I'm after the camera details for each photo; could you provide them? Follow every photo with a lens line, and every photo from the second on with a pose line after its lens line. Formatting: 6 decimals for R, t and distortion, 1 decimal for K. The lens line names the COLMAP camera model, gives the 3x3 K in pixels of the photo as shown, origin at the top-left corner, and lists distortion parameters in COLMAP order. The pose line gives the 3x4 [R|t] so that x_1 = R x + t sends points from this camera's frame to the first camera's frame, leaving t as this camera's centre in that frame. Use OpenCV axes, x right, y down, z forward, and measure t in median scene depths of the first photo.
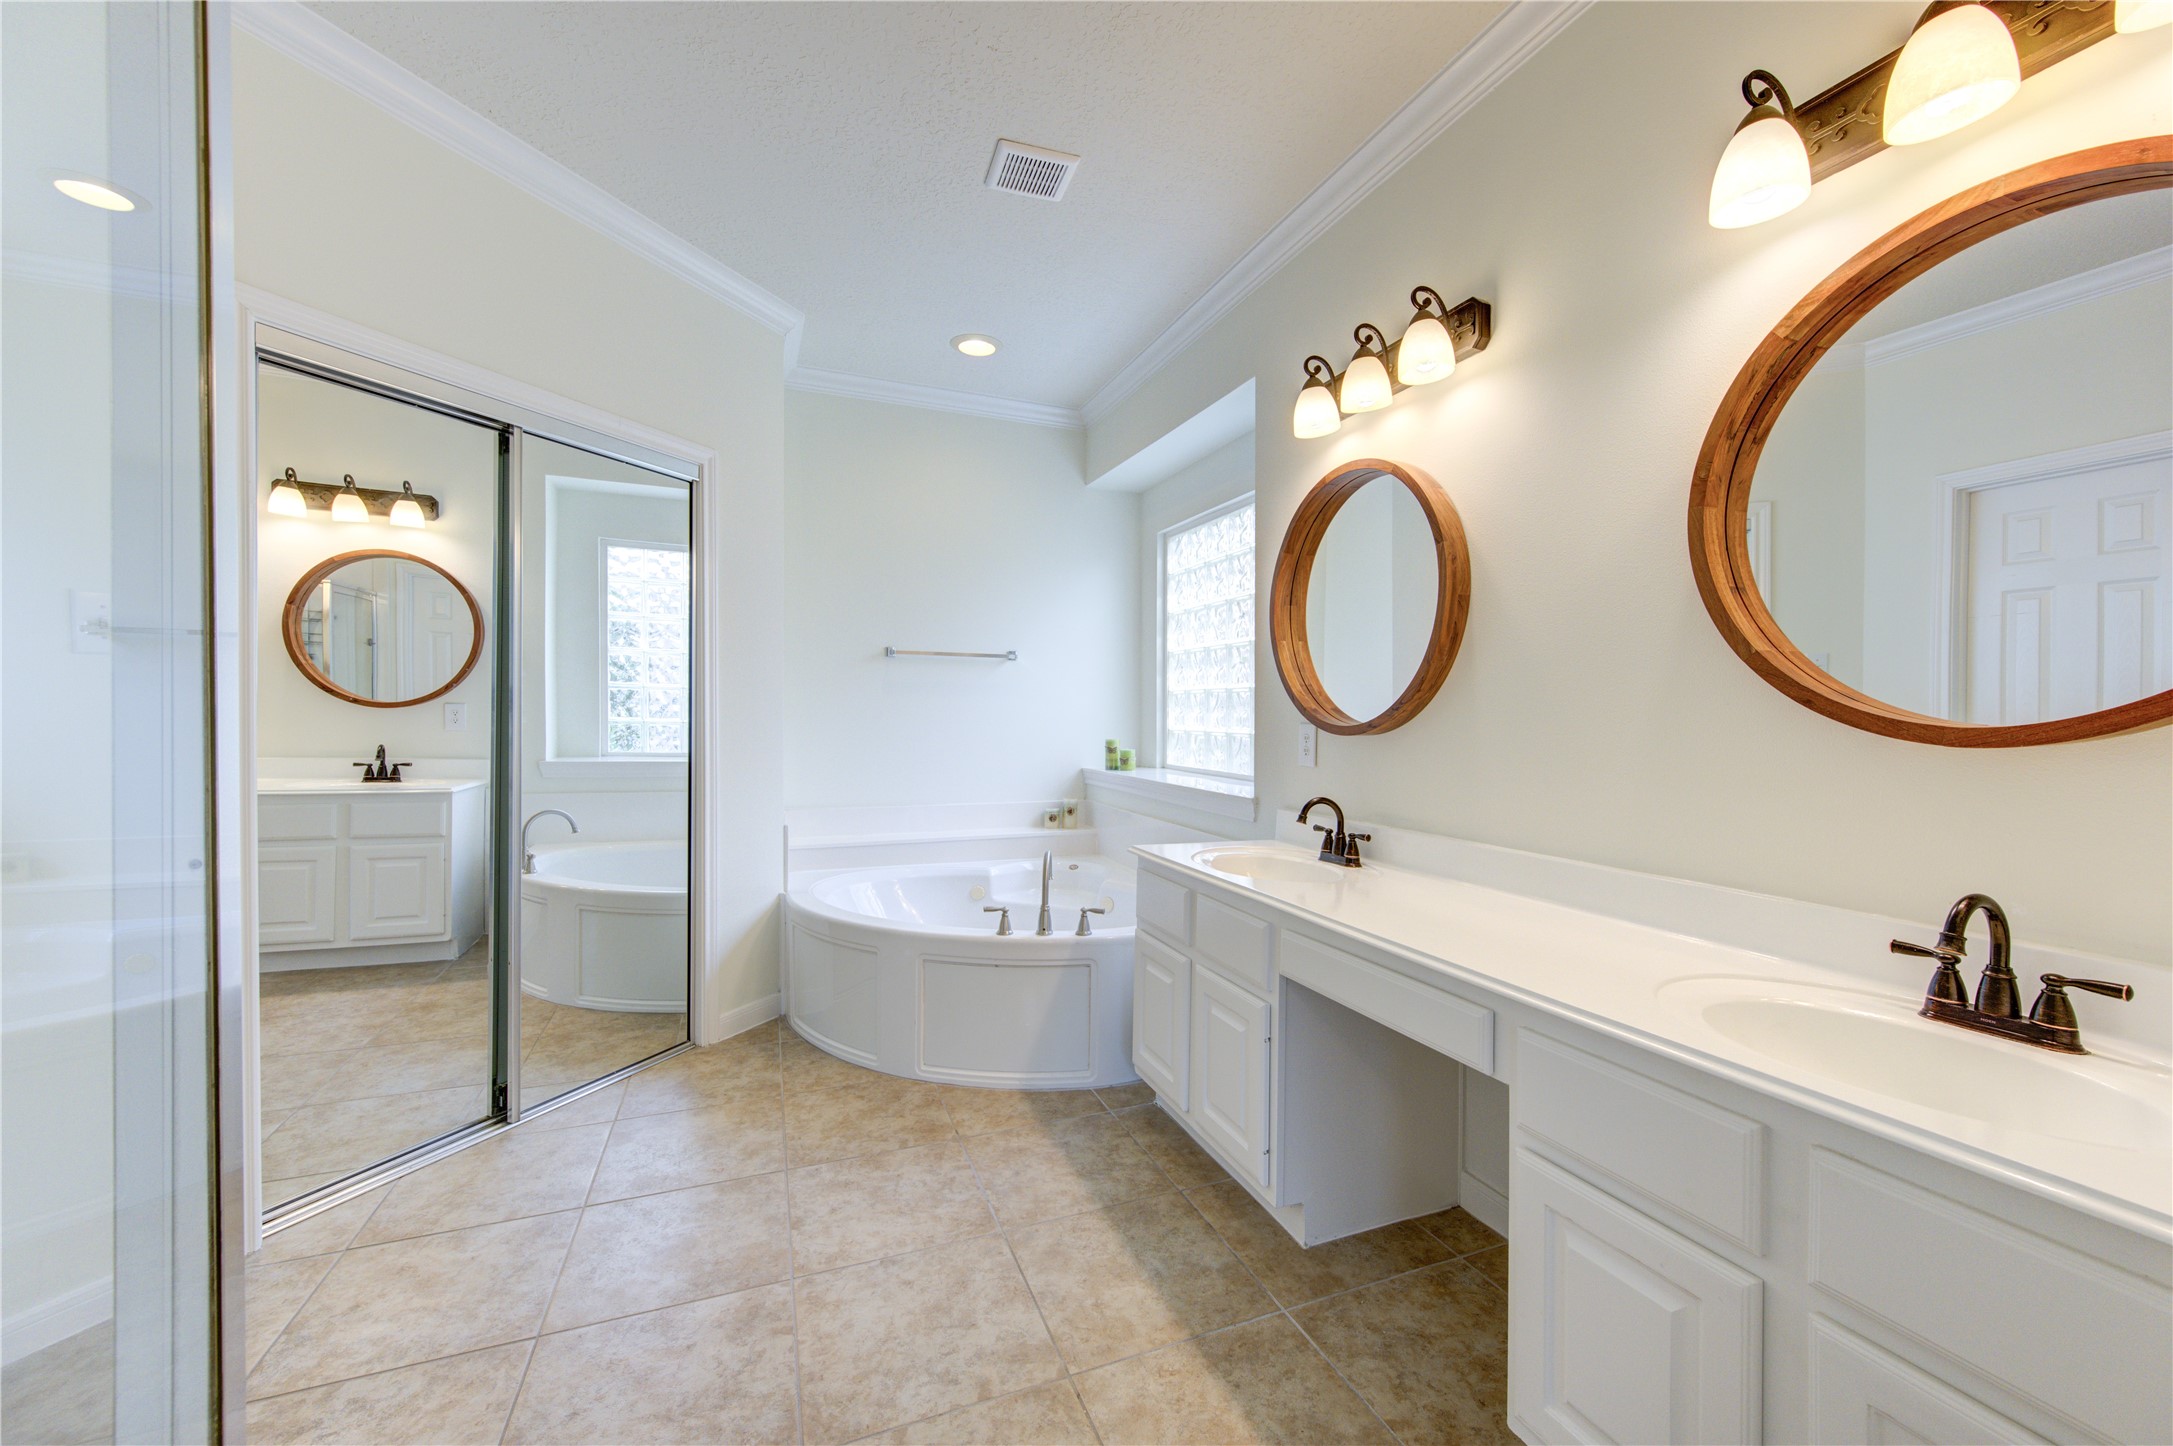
lens RADIAL K [[839.8, 0, 1082.3], [0, 839.8, 713.4], [0, 0, 1]] dist [-0.002627, -0.000665]
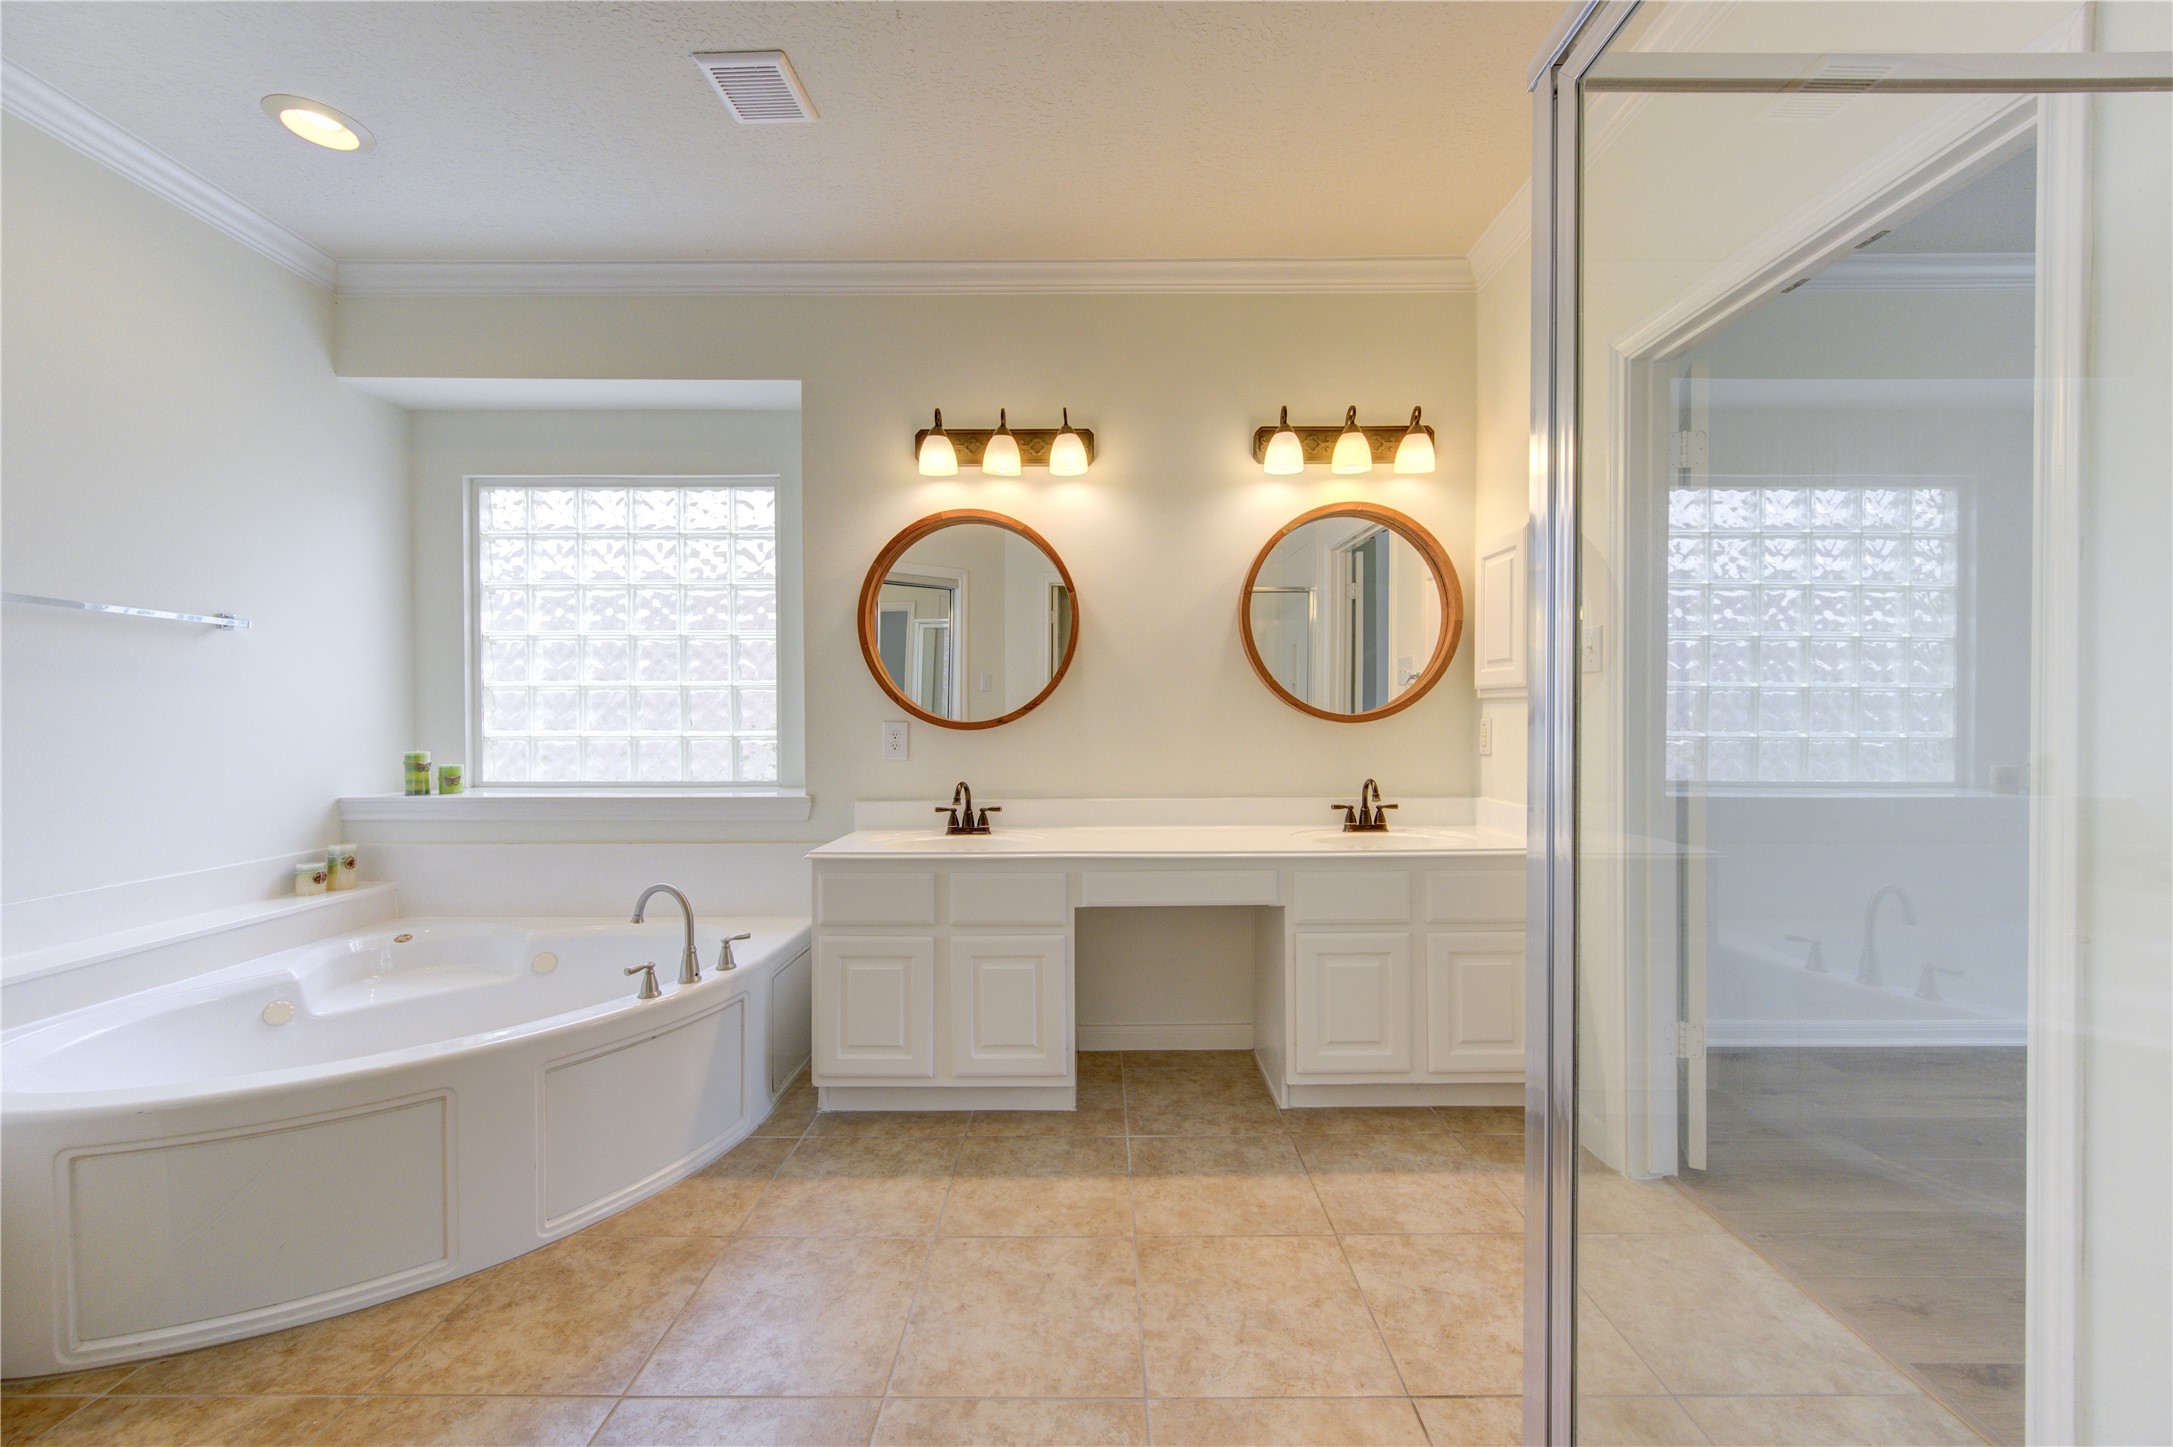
lens RADIAL K [[858.2, 0, 1082.7], [0, 858.2, 720.4], [0, 0, 1]] dist [-0.008923, 0.000753]
pose [[0.379317, -0.021159, 0.925025, -0.794845], [0.008284, 0.999776, 0.019471, -0.010567], [-0.925230, 0.000277, 0.379407, 0.377500]]
